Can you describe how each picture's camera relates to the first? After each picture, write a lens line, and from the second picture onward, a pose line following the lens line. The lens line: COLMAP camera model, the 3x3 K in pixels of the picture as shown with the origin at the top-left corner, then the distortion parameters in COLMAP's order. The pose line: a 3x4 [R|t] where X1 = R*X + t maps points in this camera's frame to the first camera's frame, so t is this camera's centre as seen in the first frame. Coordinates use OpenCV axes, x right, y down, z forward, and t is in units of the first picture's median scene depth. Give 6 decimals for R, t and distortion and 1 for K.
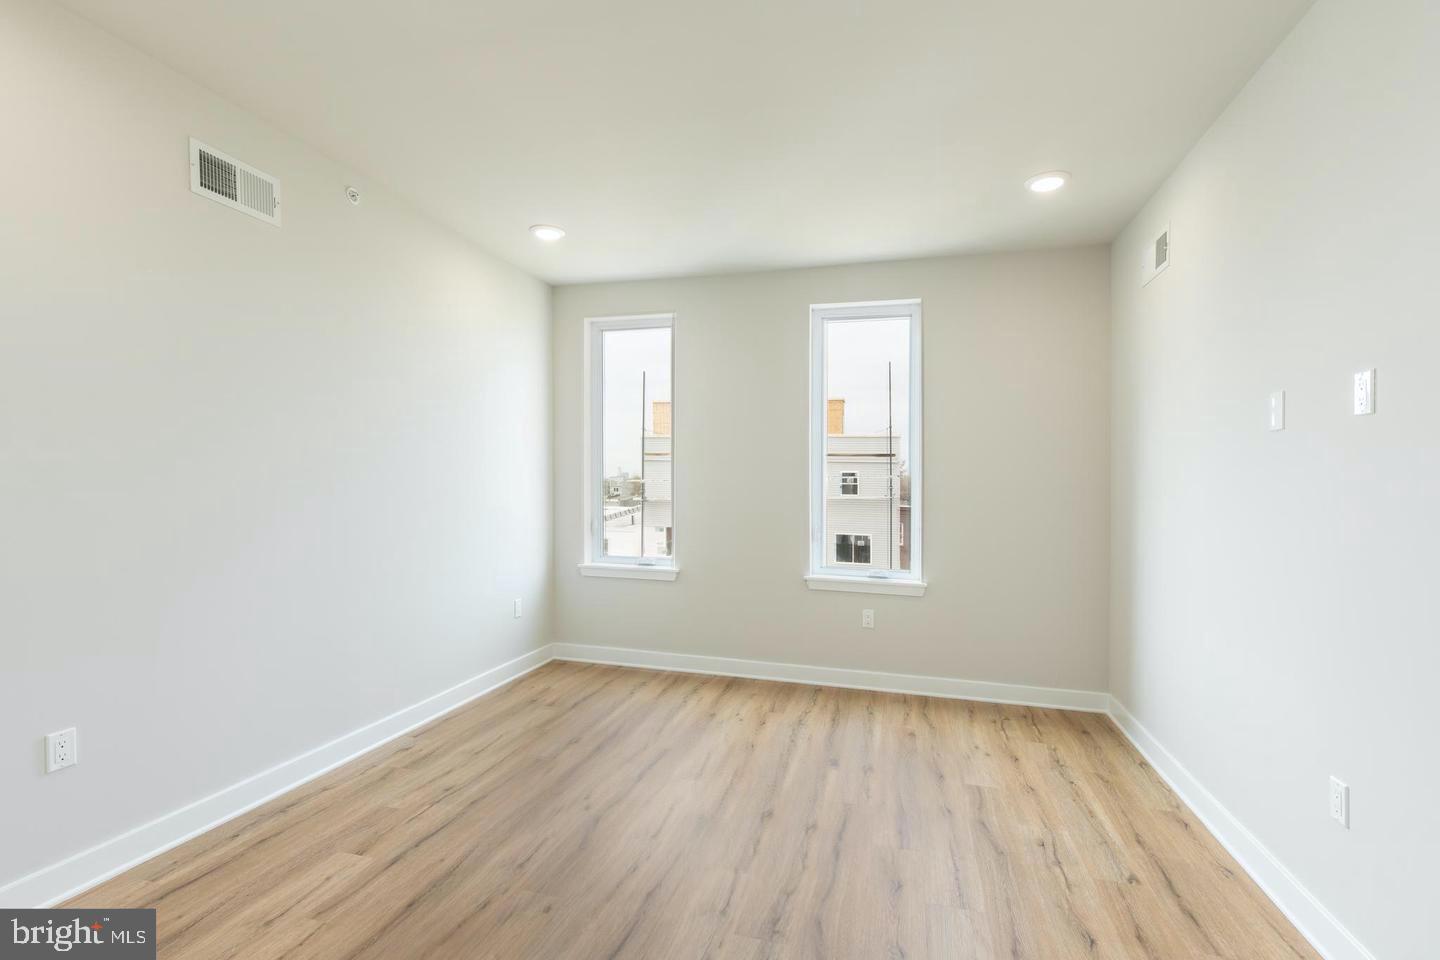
lens RADIAL K [[647.9, 0, 729.0], [0, 647.9, 479.0], [0, 0, 1]] dist [0.007208, -0.001419]
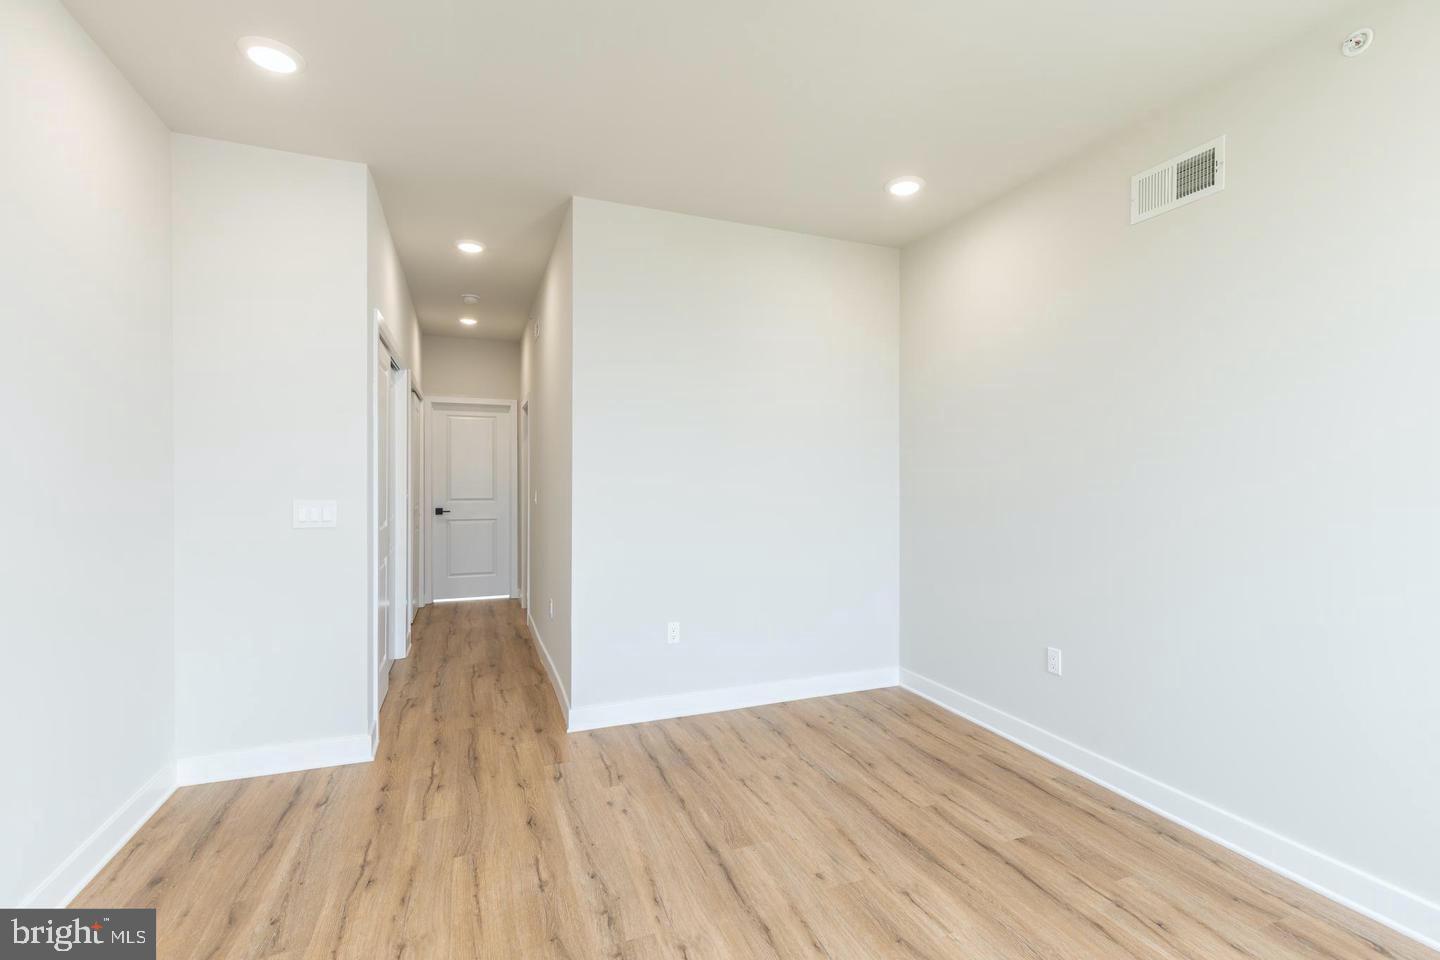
lens RADIAL K [[647.9, 0, 725.3], [0, 647.9, 487.4], [0, 0, 1]] dist [0.007208, -0.001419]
pose [[-0.798830, -0.008214, -0.601501, 0.442935], [-0.010847, 0.999941, 0.000751, 0.020867], [0.601459, 0.007125, -0.798872, 1.577646]]
